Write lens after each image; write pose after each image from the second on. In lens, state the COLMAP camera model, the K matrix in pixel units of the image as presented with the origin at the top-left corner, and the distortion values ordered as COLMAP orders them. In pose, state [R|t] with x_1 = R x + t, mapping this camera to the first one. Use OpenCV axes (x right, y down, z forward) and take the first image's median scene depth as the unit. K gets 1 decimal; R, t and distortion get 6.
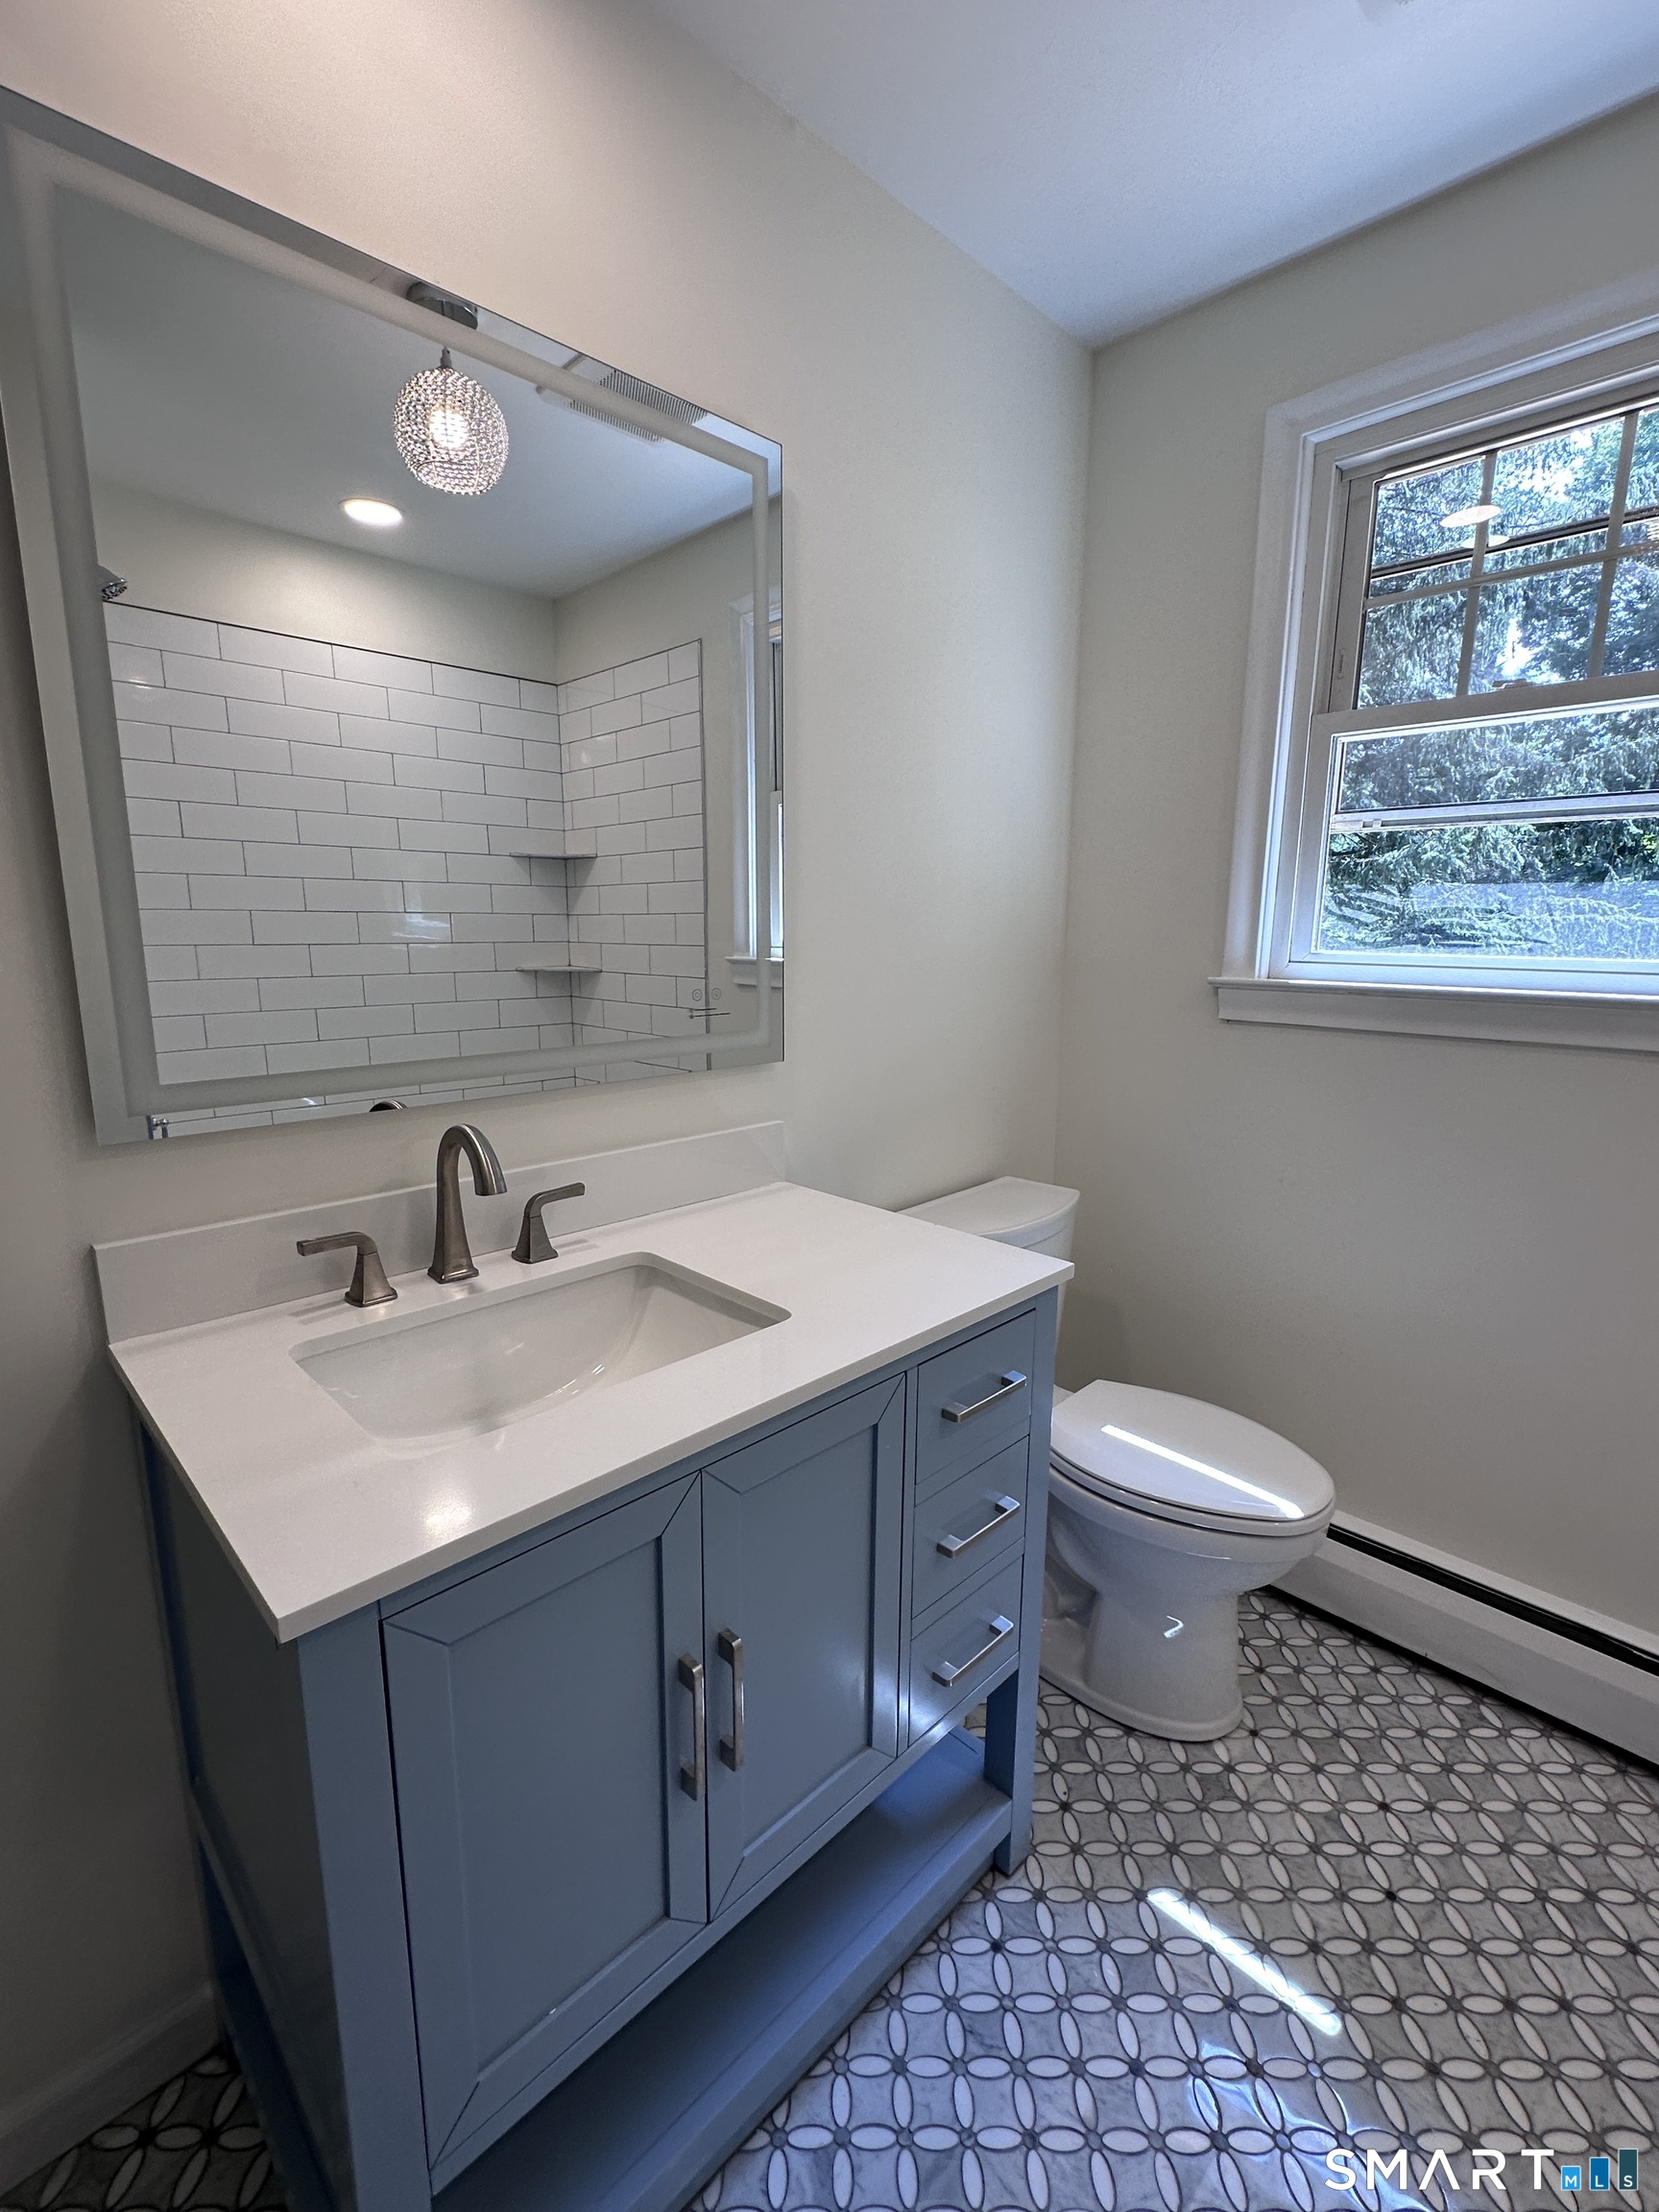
lens RADIAL K [[966.9, 0, 829.5], [0, 966.9, 1106.0], [0, 0, 1]] dist [-0.004011, 0.000006]
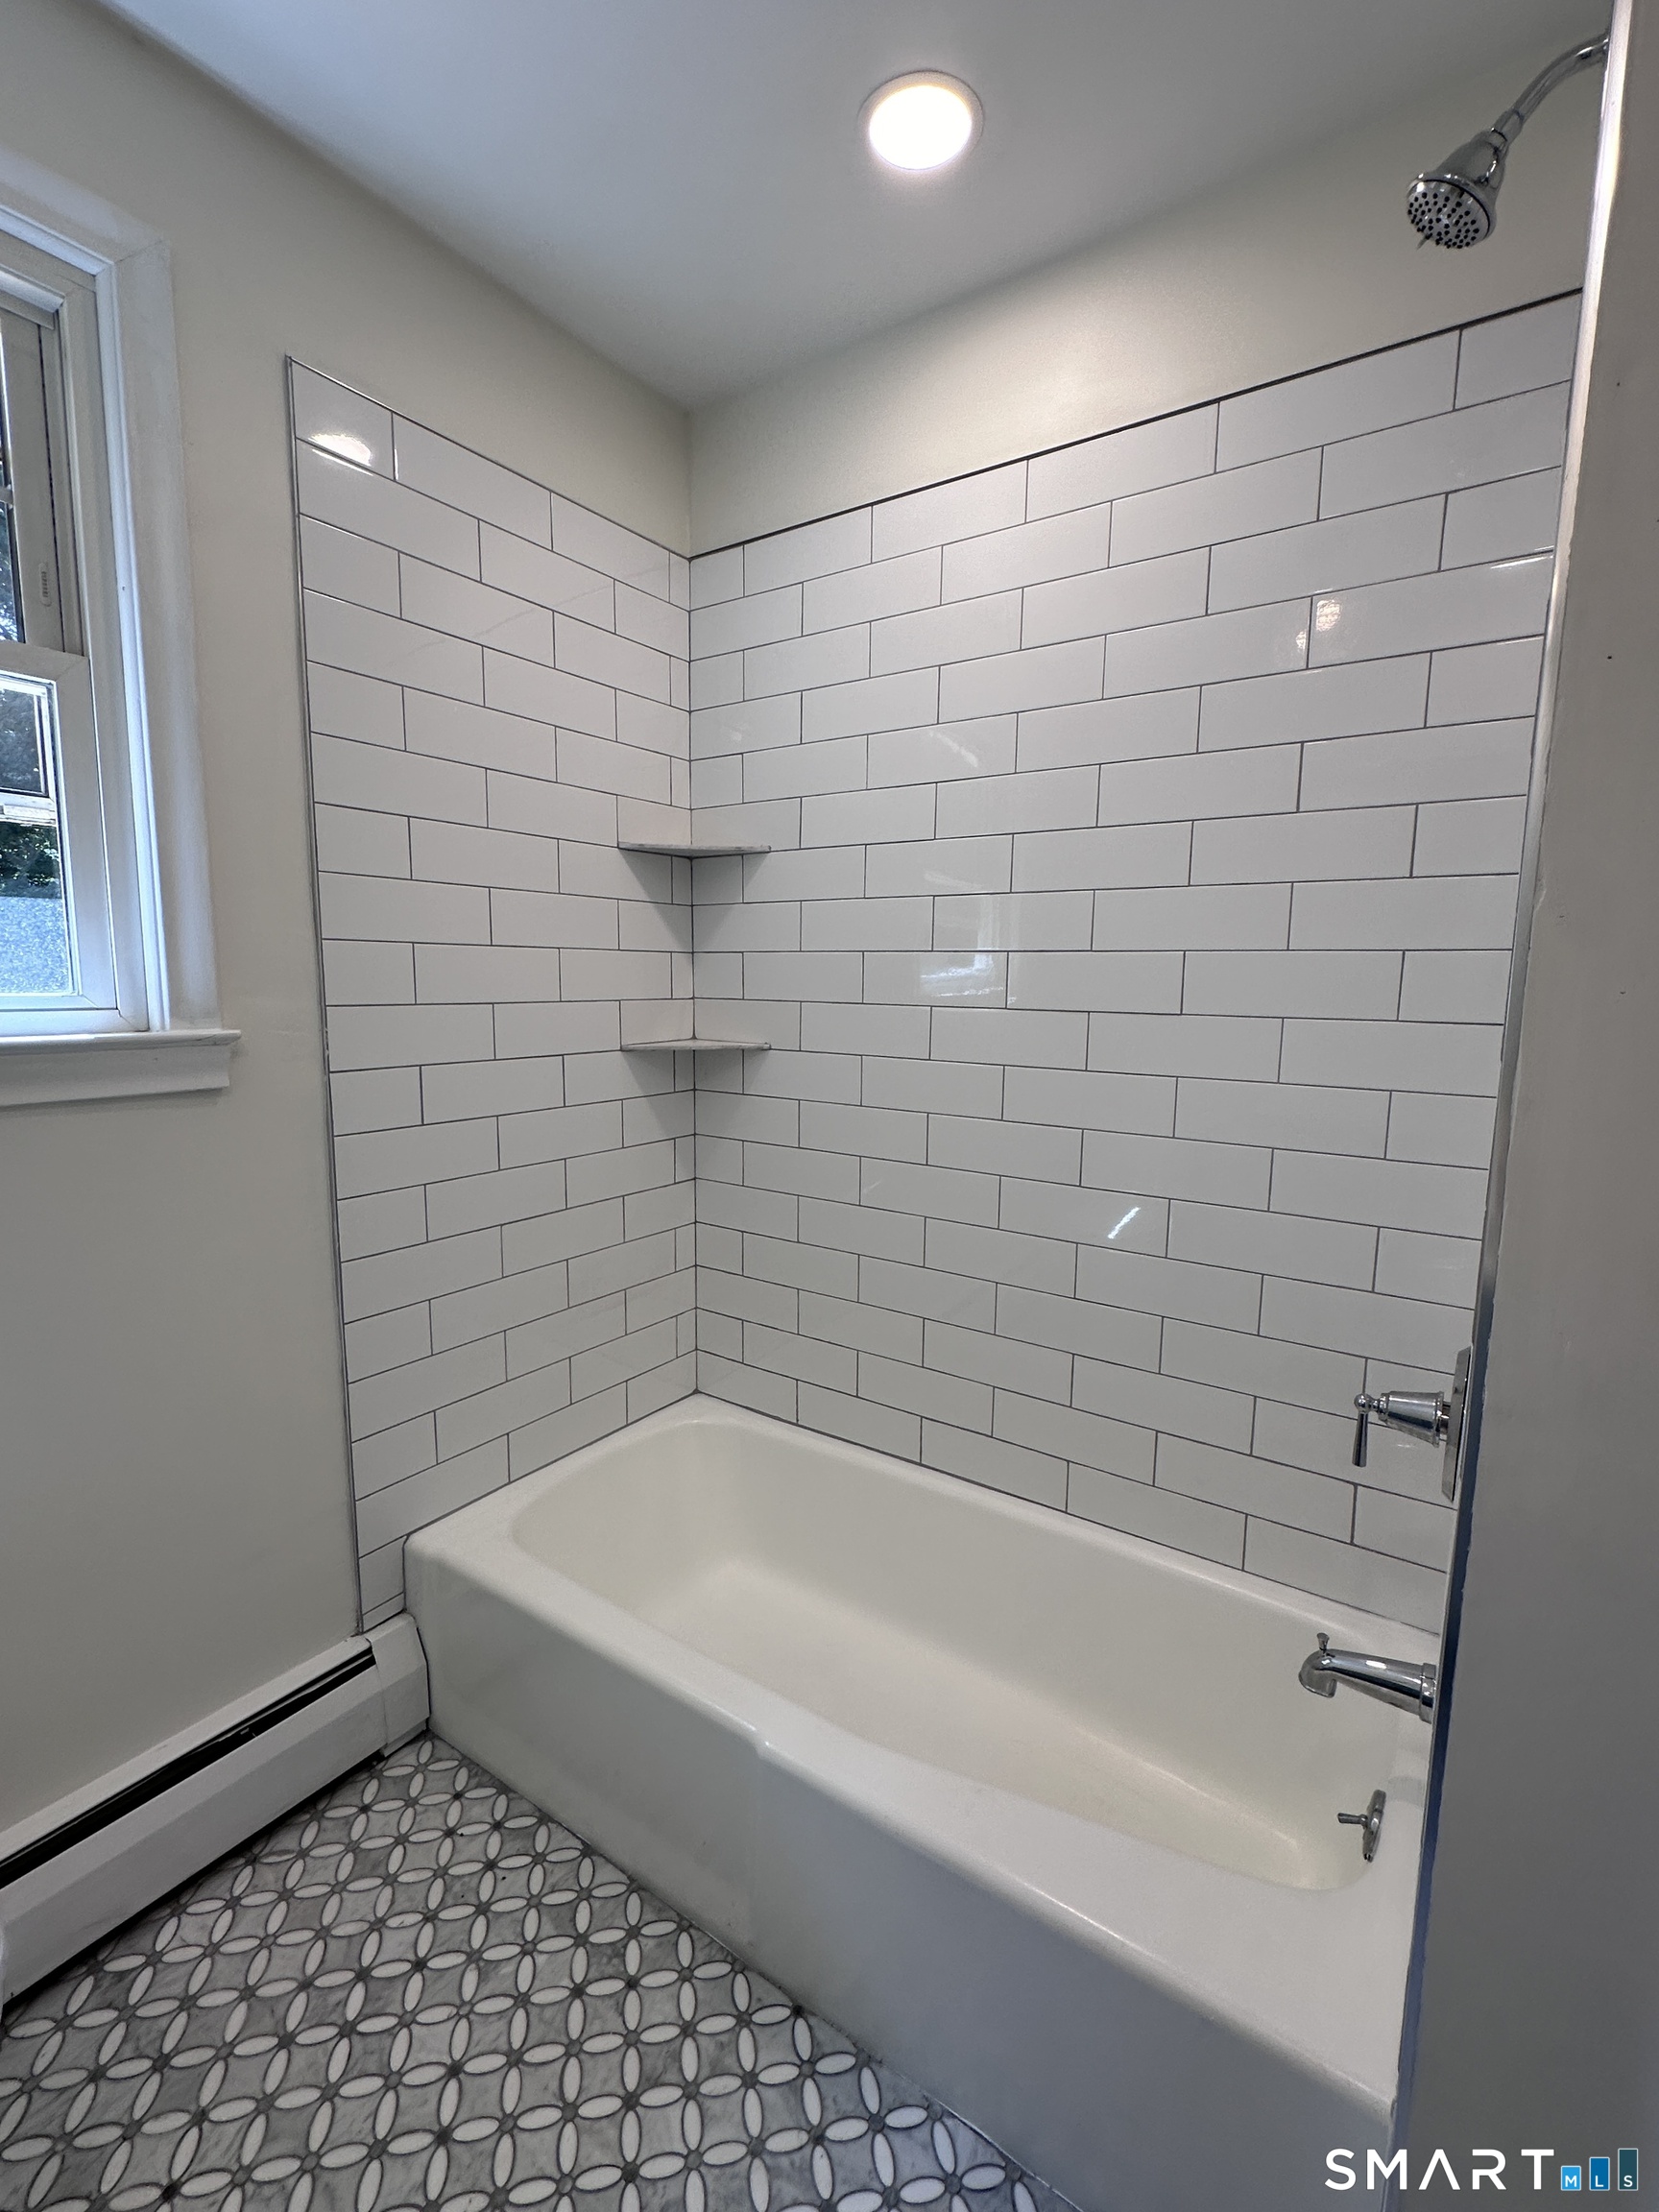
lens RADIAL K [[977.7, 0, 816.3], [0, 977.7, 1104.1], [0, 0, 1]] dist [-0.001549, 0.000134]
pose [[-0.182537, -0.133700, 0.974066, -0.101198], [0.167363, 0.972027, 0.164783, -0.086744], [-0.968850, 0.193101, -0.155055, 0.497907]]
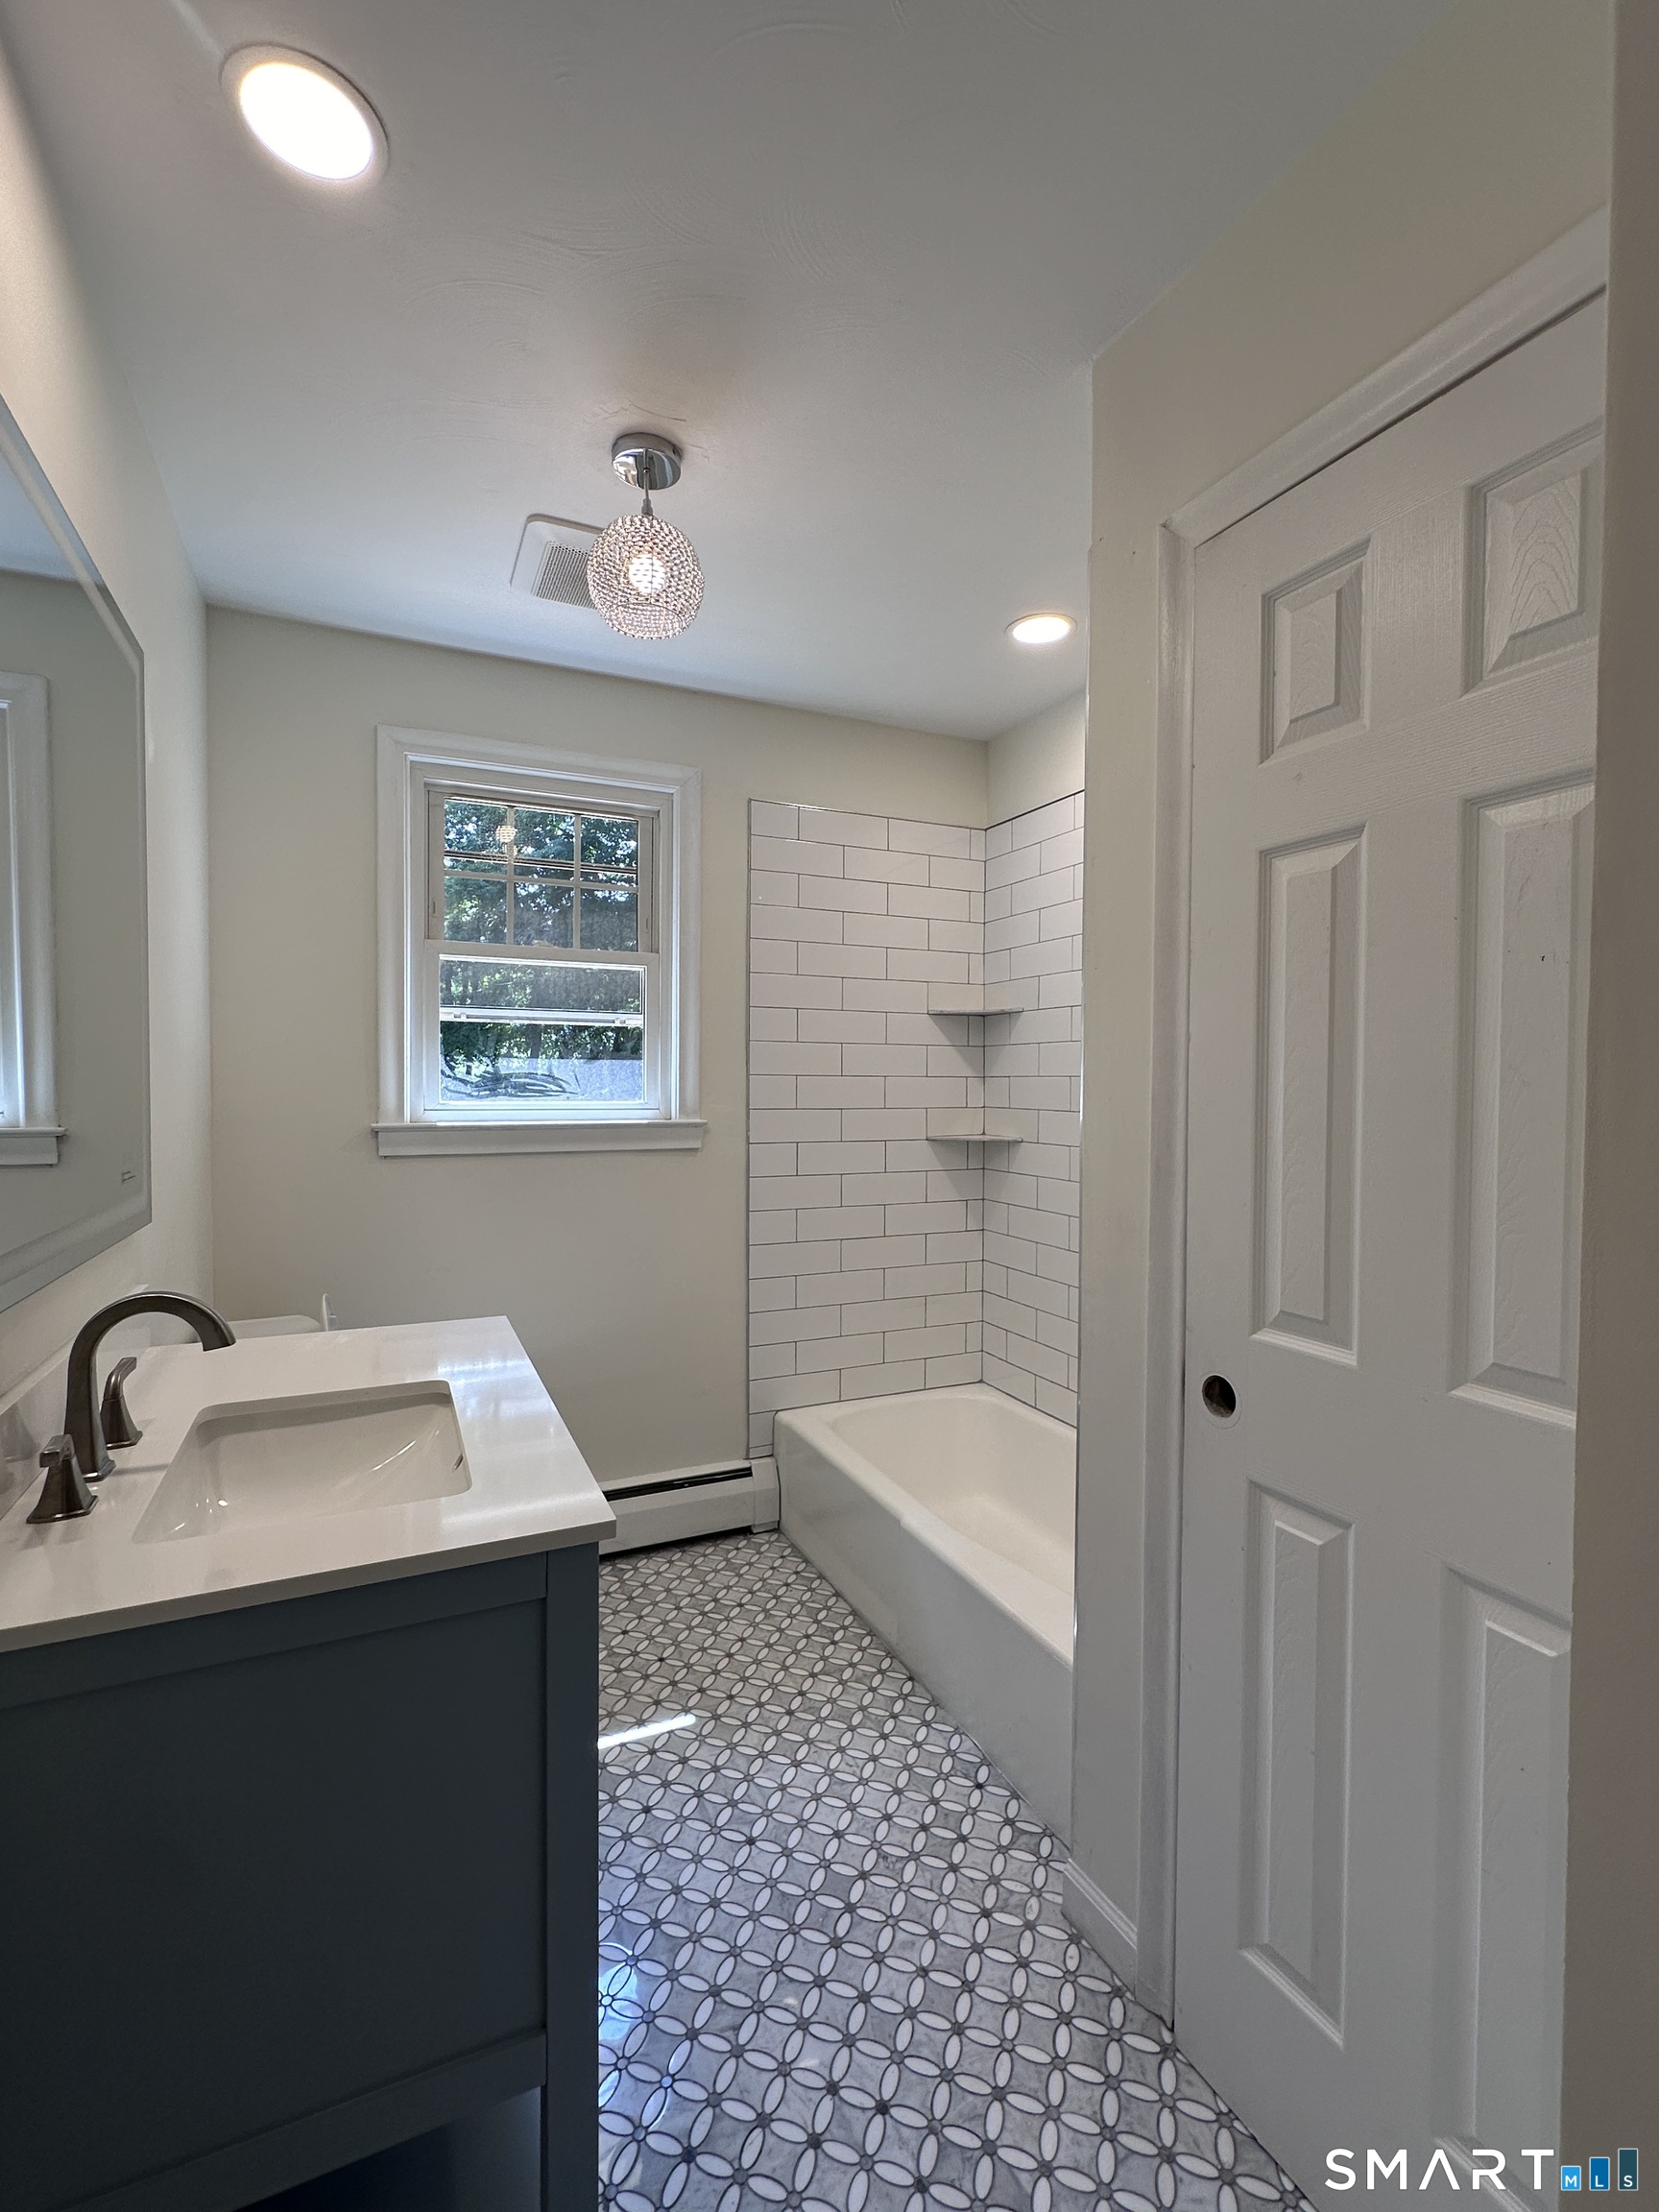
lens RADIAL K [[977.7, 0, 816.3], [0, 977.7, 1104.1], [0, 0, 1]] dist [-0.001549, 0.000134]
pose [[0.348465, -0.020776, 0.937091, -0.802015], [0.166034, 0.985313, -0.039896, -0.012431], [-0.922499, 0.169492, 0.346797, 0.004697]]
